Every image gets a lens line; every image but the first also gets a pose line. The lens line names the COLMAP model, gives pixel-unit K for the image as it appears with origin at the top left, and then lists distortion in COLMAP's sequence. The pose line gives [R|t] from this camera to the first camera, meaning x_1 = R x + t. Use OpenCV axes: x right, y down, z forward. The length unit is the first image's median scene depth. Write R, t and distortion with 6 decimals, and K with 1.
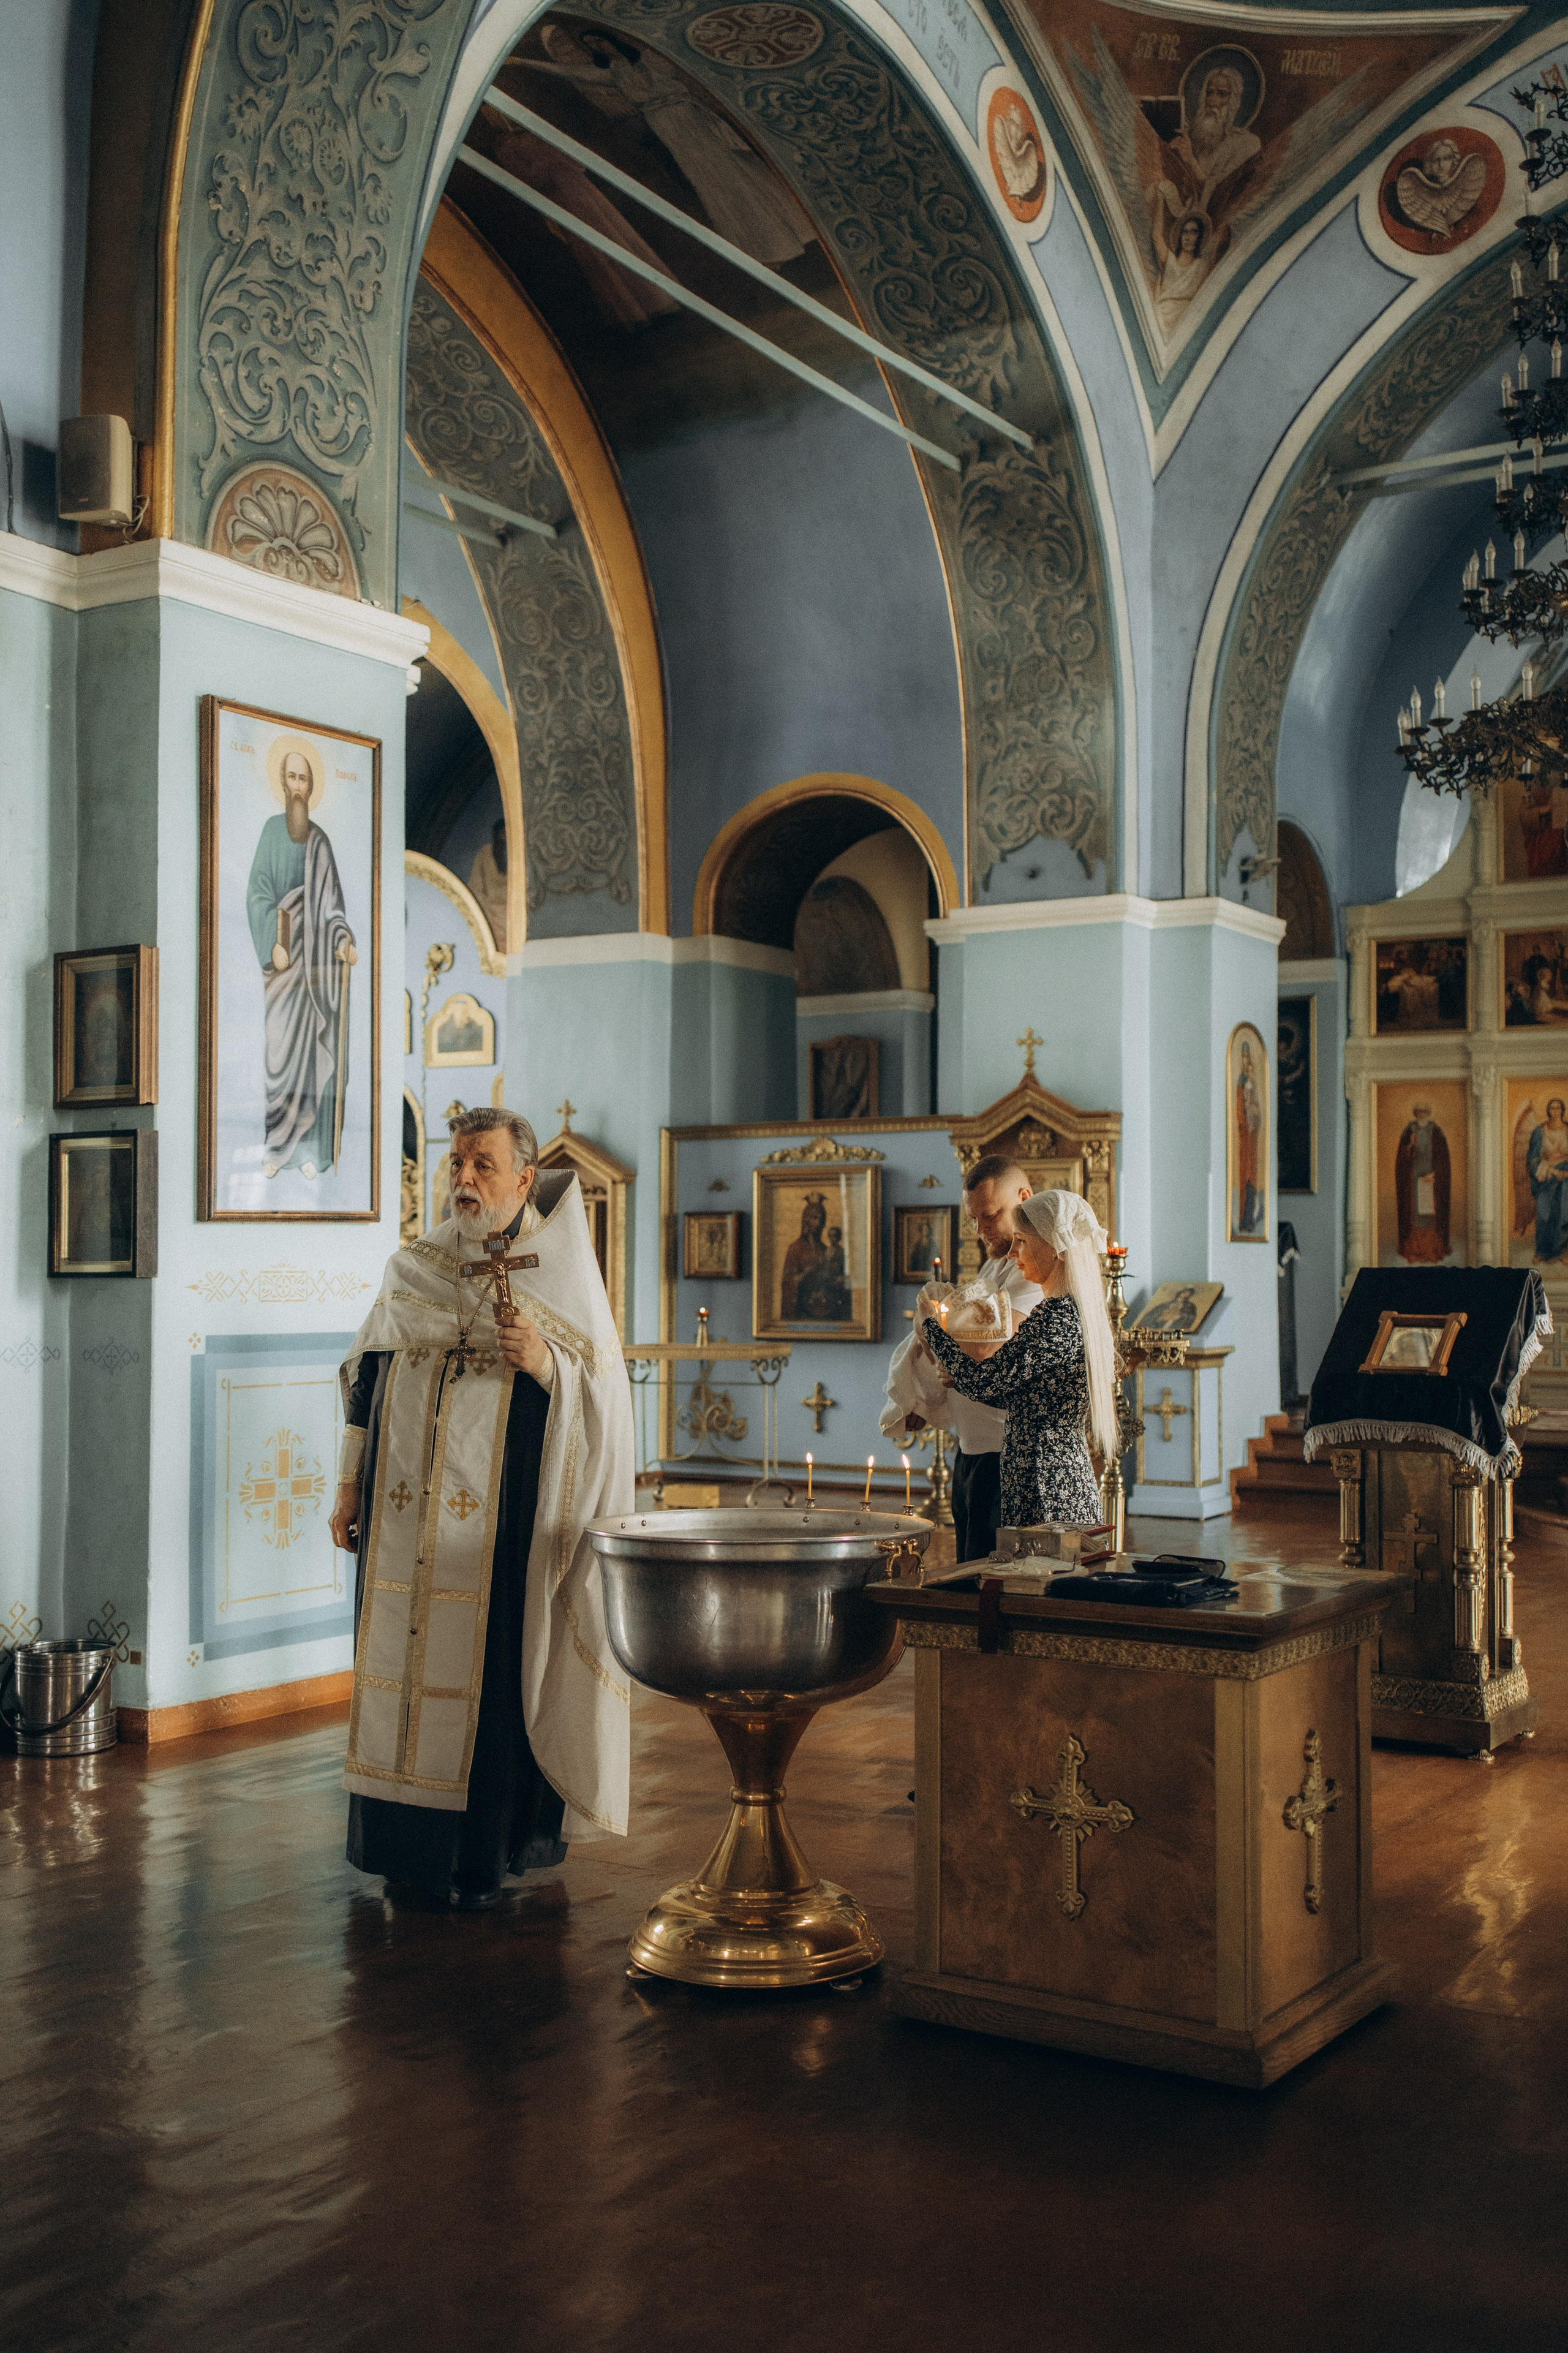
lens RADIAL K [[2310.9, 0, 785.3], [0, 2310.9, 1123.4], [0, 0, 1]] dist [-0.012781, 0.002398]
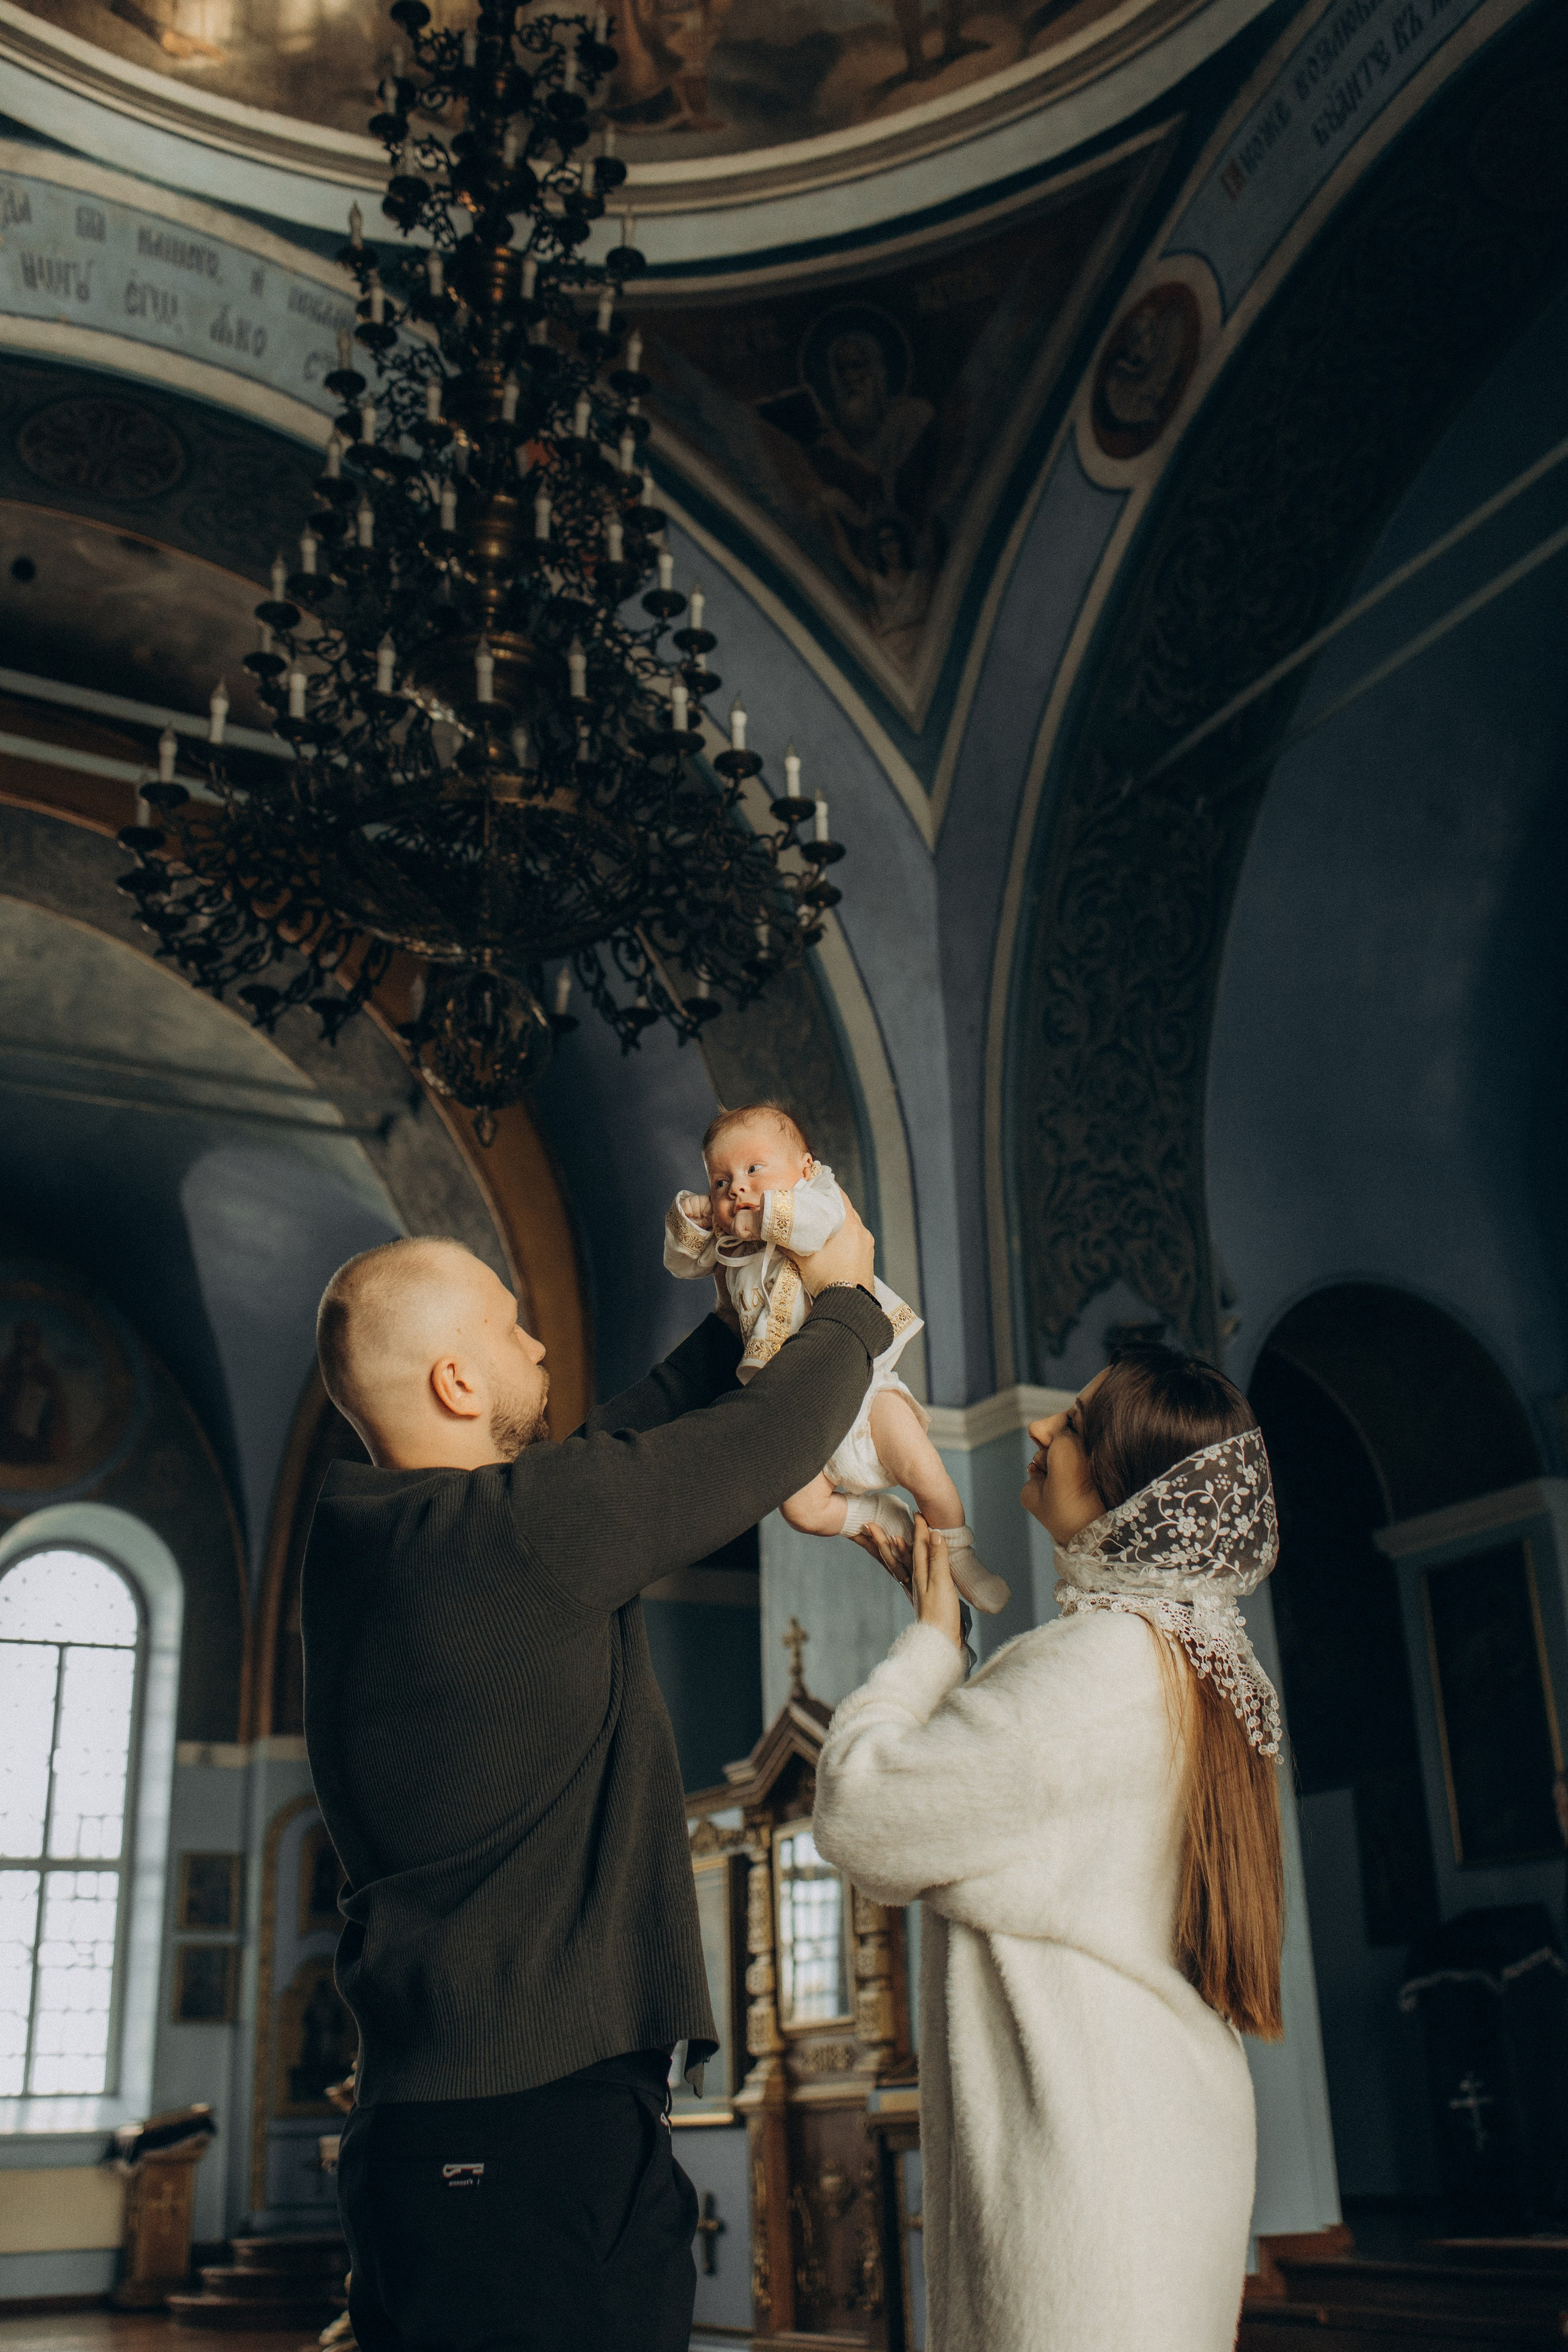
lens RADIAL K [[2310.1, 0, 785.3], [0, 2310.1, 1122.9], [0, 0, 1]] dist [-0.012781, 0.002398]
pose [[0.882074, -0.209275, -0.422078, 0.426361], [0.059211, 0.938063, -0.341369, 0.054598], [0.467376, 0.276121, 0.839832, 0.390930]]
